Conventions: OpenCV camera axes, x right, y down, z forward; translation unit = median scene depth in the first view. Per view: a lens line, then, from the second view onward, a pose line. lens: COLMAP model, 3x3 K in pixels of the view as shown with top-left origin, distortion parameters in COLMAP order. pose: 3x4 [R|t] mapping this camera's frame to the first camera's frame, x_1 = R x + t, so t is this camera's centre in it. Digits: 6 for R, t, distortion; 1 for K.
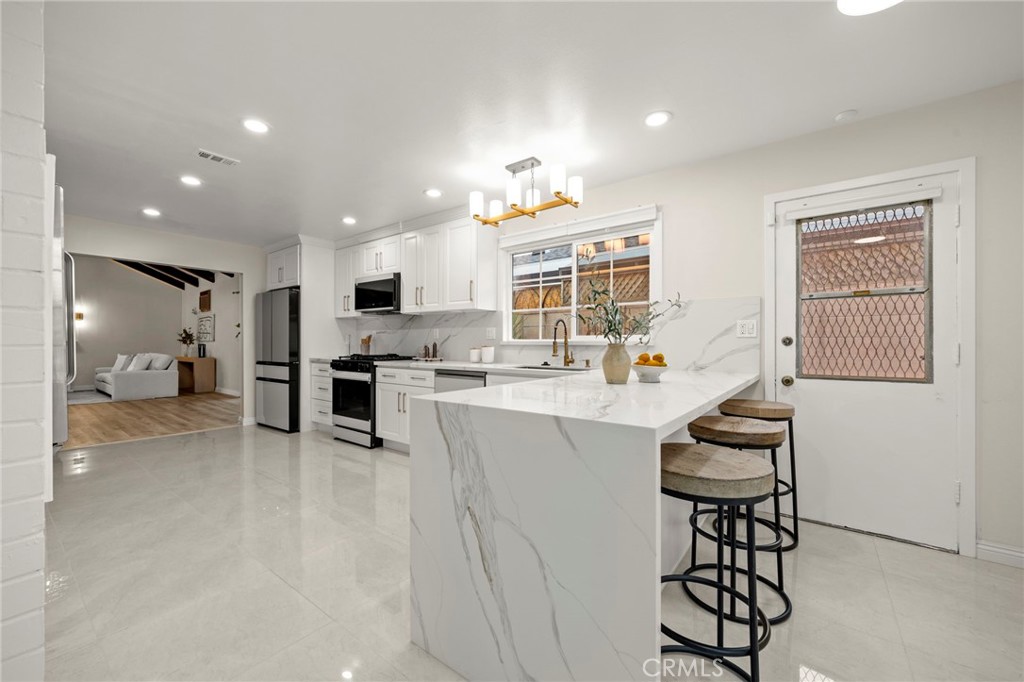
lens RADIAL K [[407.6, 0, 508.5], [0, 407.6, 343.6], [0, 0, 1]] dist [0.000926, -0.000410]
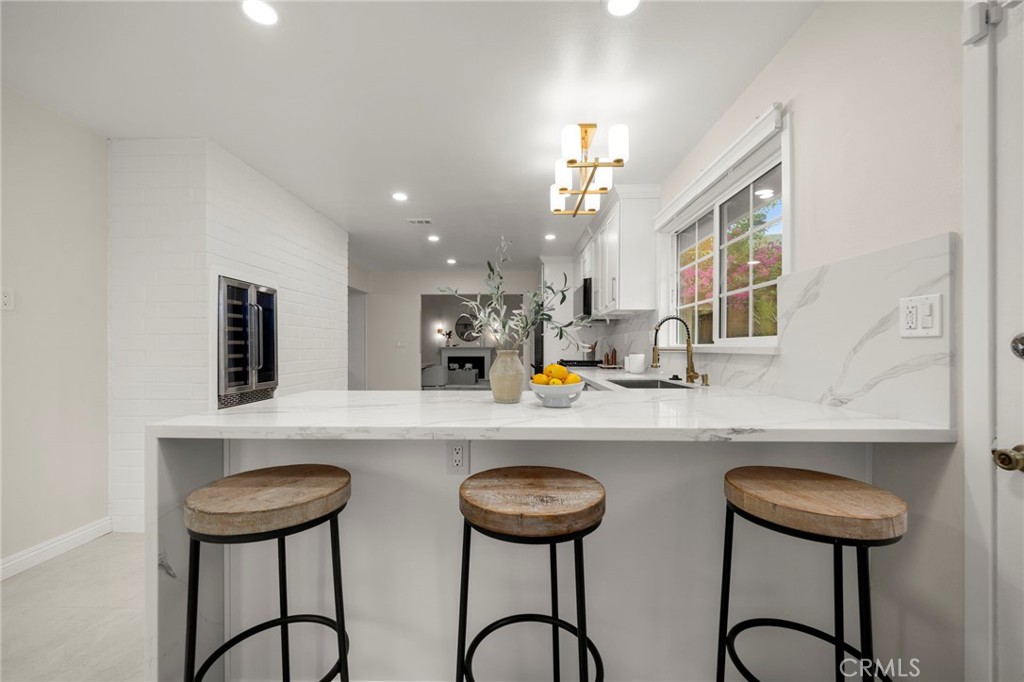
lens RADIAL K [[407.6, 0, 508.5], [0, 407.6, 343.6], [0, 0, 1]] dist [0.000926, -0.000410]
pose [[0.584387, -0.006273, -0.811451, 0.652081], [-0.005676, 0.999914, -0.011818, -0.001574], [0.811455, 0.011512, 0.584301, 0.404552]]
